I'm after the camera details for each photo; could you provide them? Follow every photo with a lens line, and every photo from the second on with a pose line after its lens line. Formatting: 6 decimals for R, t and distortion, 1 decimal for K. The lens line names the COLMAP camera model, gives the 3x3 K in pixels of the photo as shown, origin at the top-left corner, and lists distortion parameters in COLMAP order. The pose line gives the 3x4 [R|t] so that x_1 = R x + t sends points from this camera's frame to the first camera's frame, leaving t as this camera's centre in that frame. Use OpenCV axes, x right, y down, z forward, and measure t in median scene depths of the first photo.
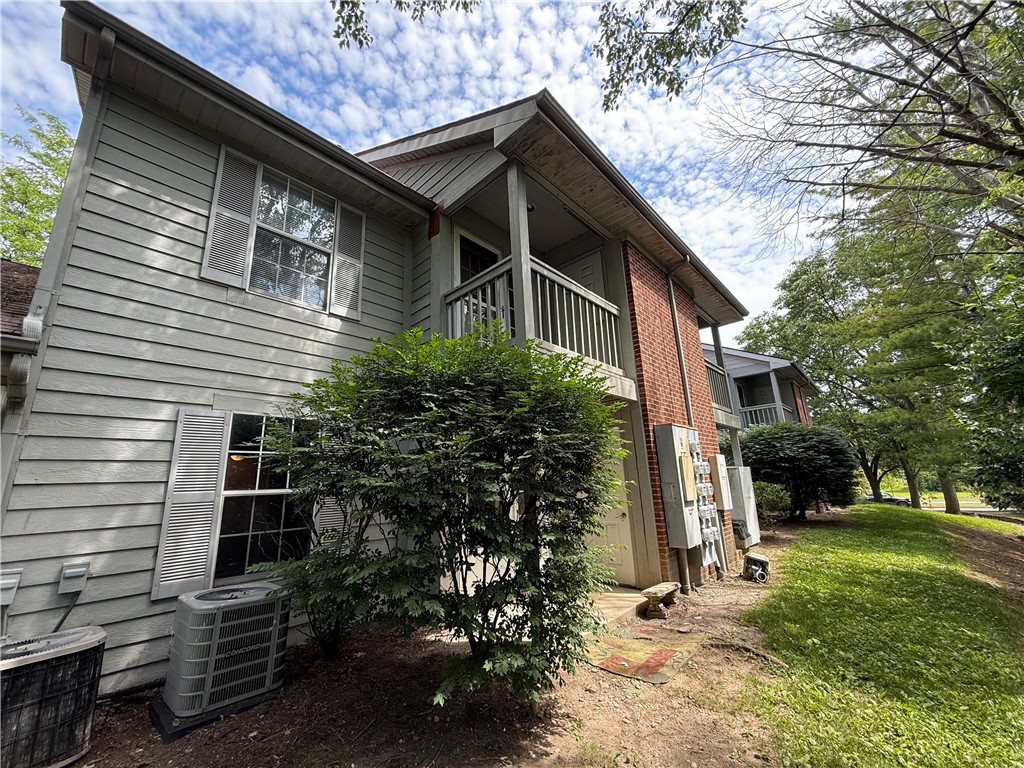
lens RADIAL K [[403.1, 0, 507.5], [0, 403.1, 390.0], [0, 0, 1]] dist [0.006903, -0.000641]
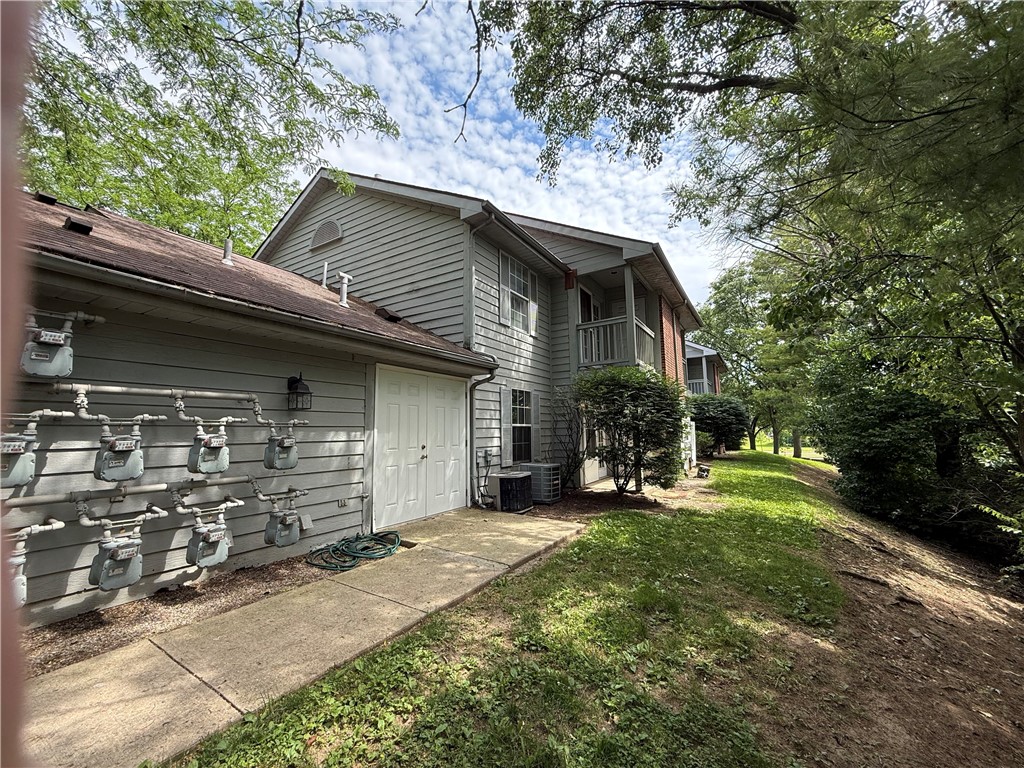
lens RADIAL K [[403.1, 0, 515.9], [0, 403.1, 385.5], [0, 0, 1]] dist [0.006903, -0.000641]
pose [[0.978805, 0.057349, 0.196602, -0.577124], [-0.080313, 0.990582, 0.110895, -0.106594], [-0.188390, -0.124334, 0.974192, -0.578853]]
